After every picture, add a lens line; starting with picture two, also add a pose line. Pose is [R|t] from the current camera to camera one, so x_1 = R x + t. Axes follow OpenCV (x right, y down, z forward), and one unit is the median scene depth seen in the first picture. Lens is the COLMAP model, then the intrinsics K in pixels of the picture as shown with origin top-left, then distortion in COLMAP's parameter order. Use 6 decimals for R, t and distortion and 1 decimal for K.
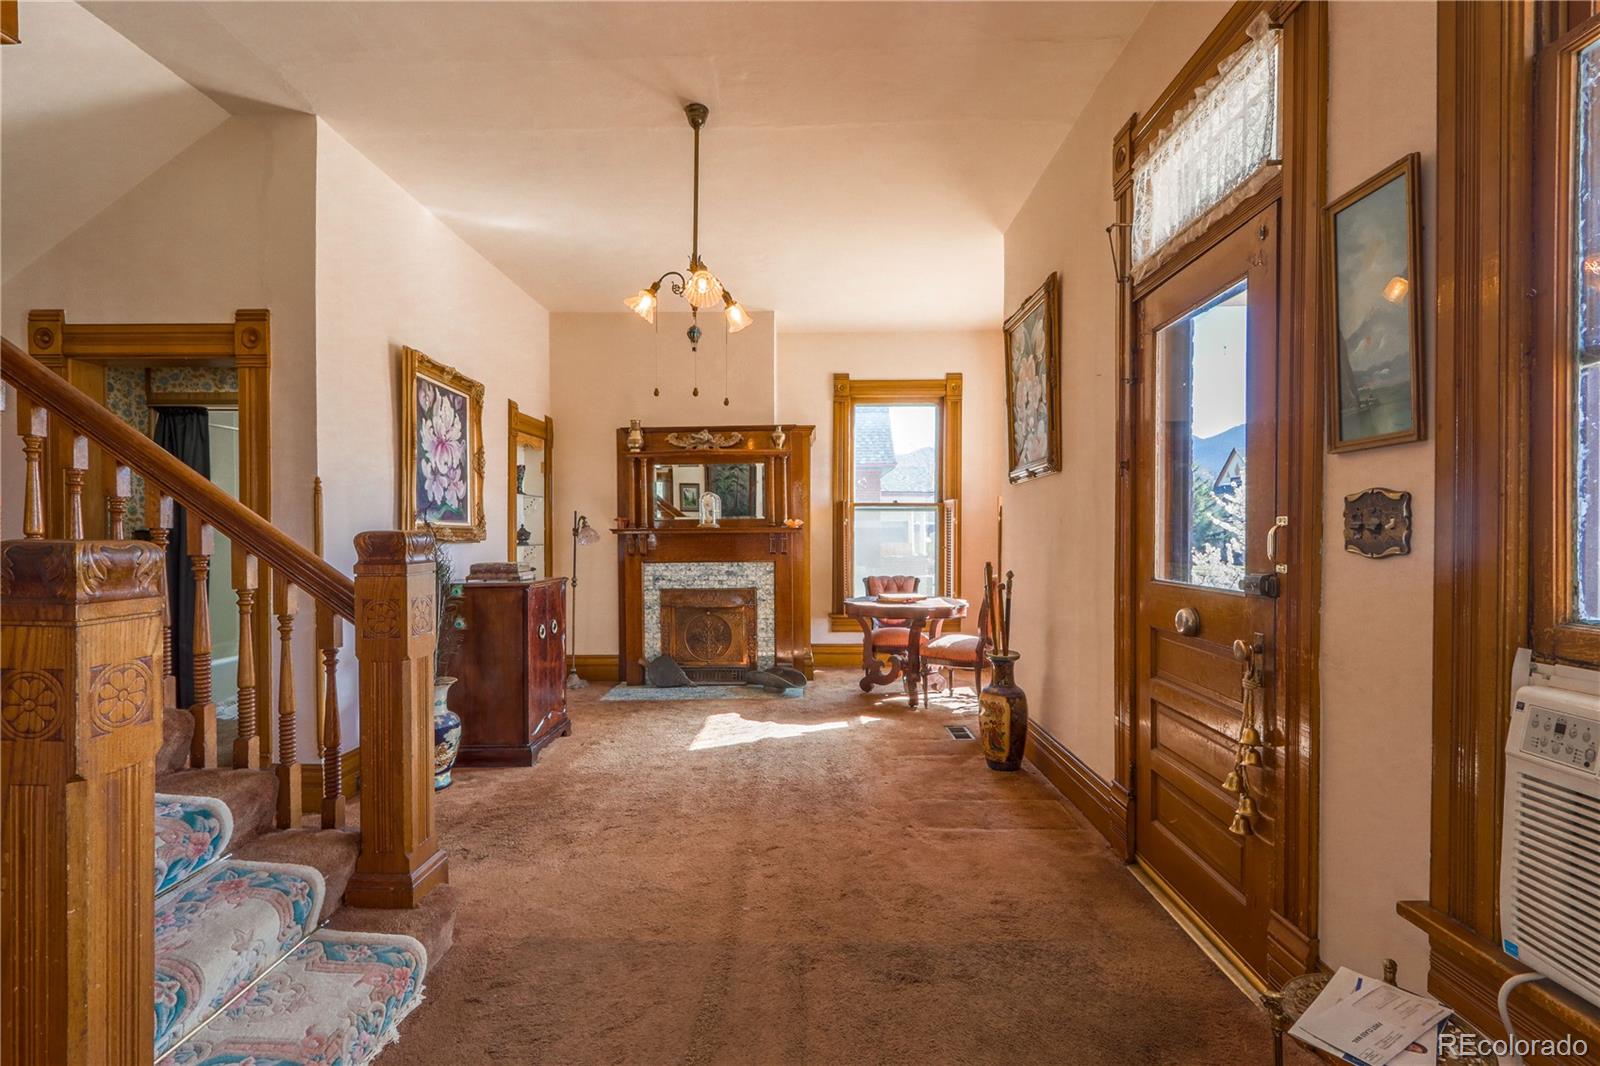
lens RADIAL K [[731.5, 0, 789.0], [0, 731.5, 536.1], [0, 0, 1]] dist [0.009901, -0.003881]
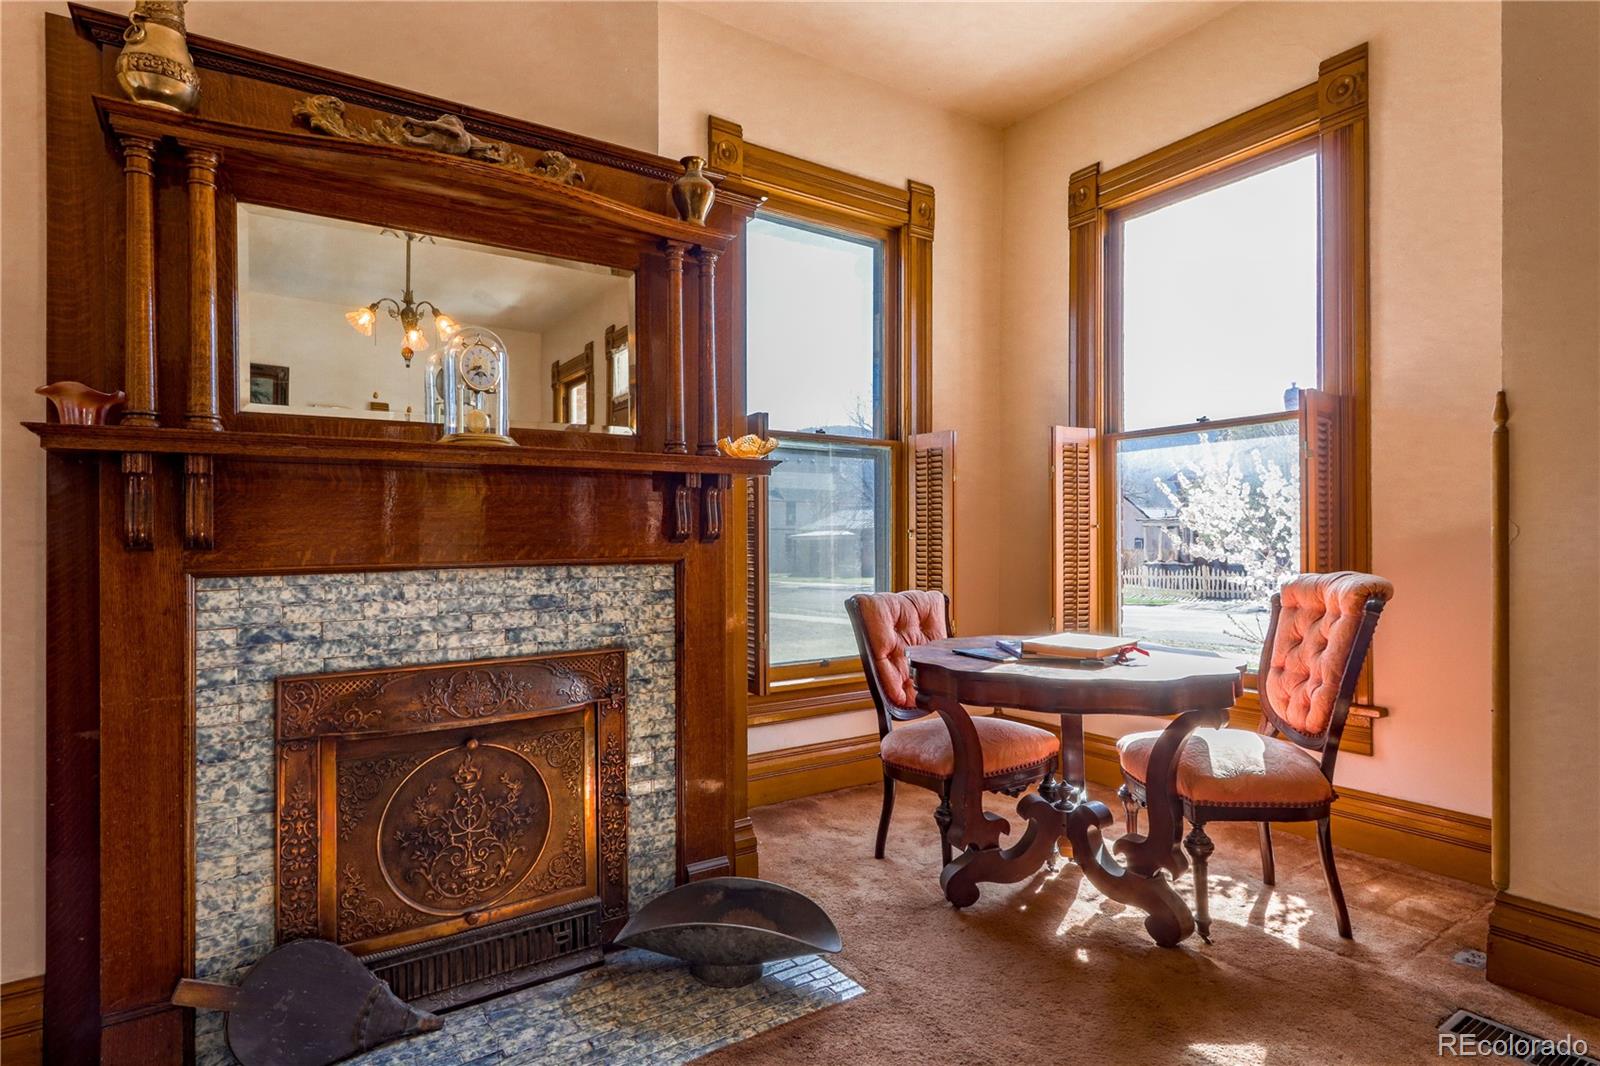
lens RADIAL K [[859.9, 0, 810.5], [0, 859.9, 525.8], [0, 0, 1]] dist [0.014959, -0.003447]
pose [[0.823538, 0.005605, 0.567233, -0.192791], [0.009077, 0.999693, -0.023057, 0.027688], [-0.567188, 0.024137, 0.823234, 0.639748]]
